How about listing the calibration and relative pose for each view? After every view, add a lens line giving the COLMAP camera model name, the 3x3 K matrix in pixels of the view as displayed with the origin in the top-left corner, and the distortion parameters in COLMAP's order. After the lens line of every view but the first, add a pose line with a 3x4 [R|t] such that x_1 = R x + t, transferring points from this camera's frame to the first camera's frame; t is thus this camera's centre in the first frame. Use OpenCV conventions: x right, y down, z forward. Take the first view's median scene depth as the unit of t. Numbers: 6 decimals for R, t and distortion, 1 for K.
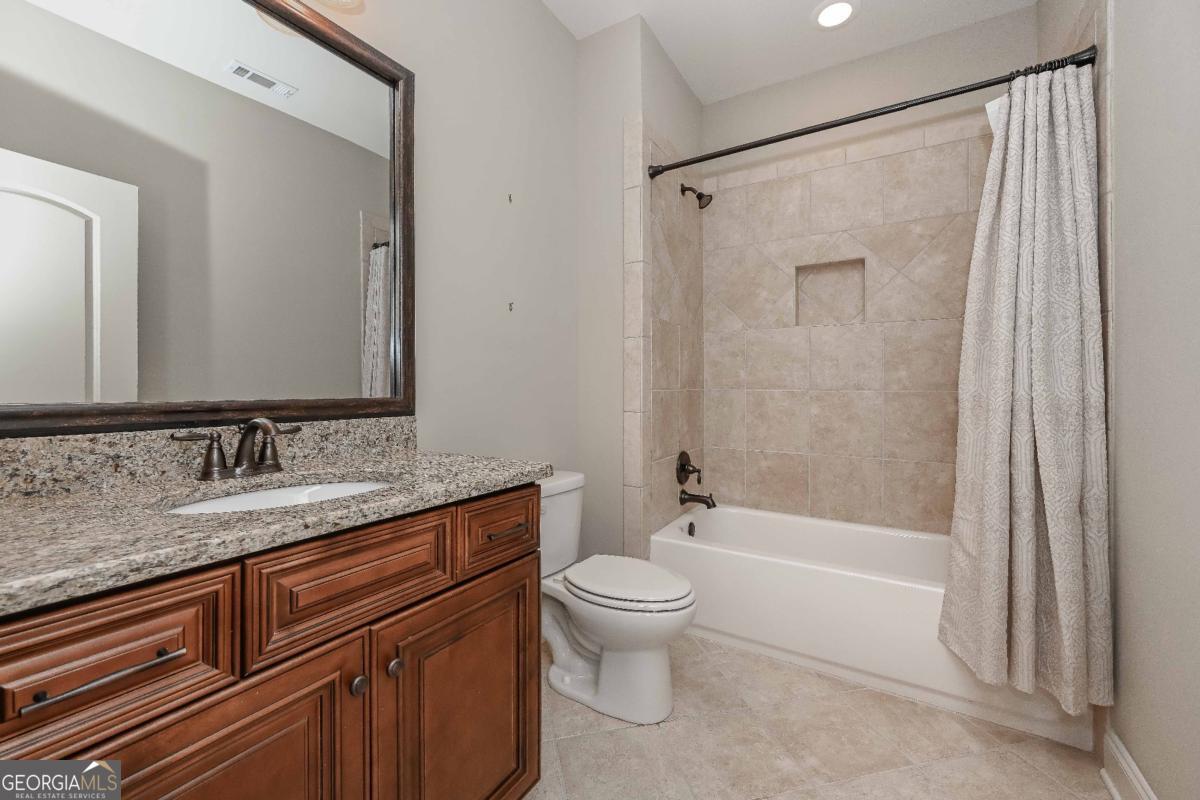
lens RADIAL K [[473.2, 0, 606.0], [0, 473.2, 395.3], [0, 0, 1]] dist [-0.001279, 0.000194]
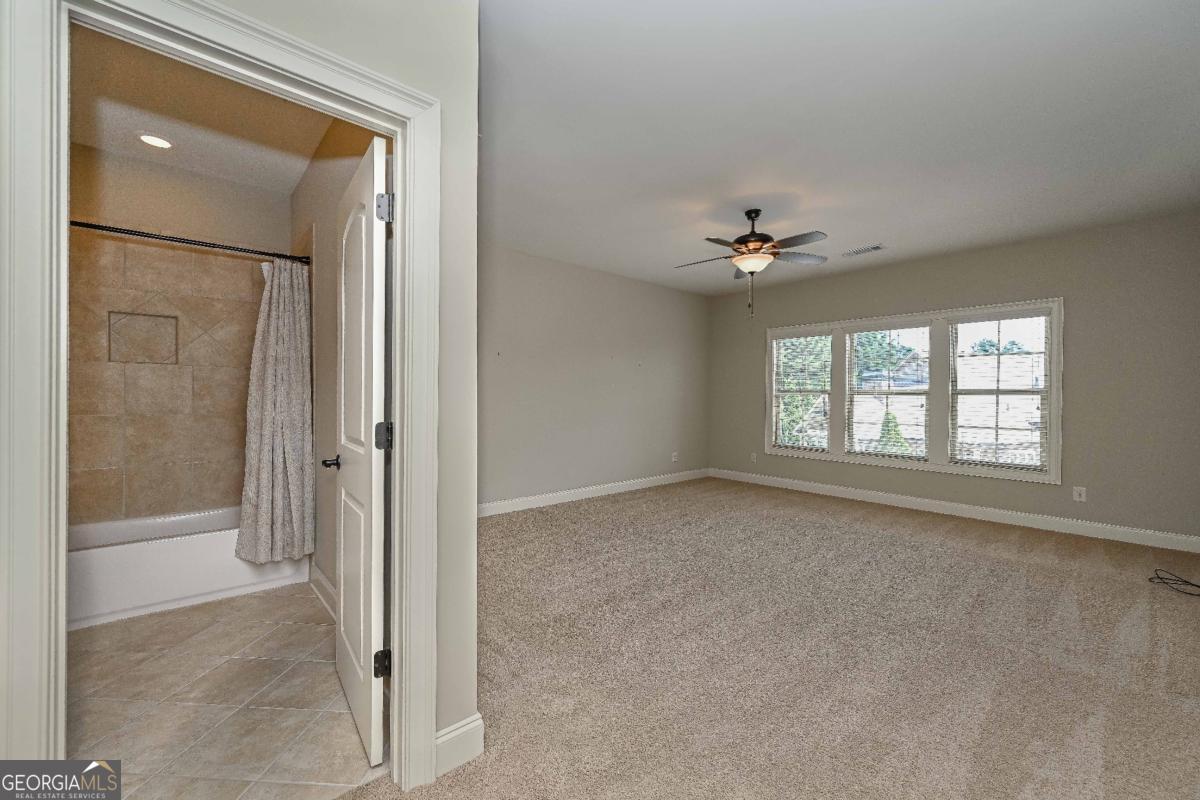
lens RADIAL K [[473.2, 0, 606.0], [0, 473.2, 395.3], [0, 0, 1]] dist [-0.001279, 0.000194]
pose [[0.280011, -0.000027, 0.959997, -0.444377], [0.003324, 0.999994, -0.000941, -0.061756], [-0.959991, 0.003454, 0.280010, -0.606646]]
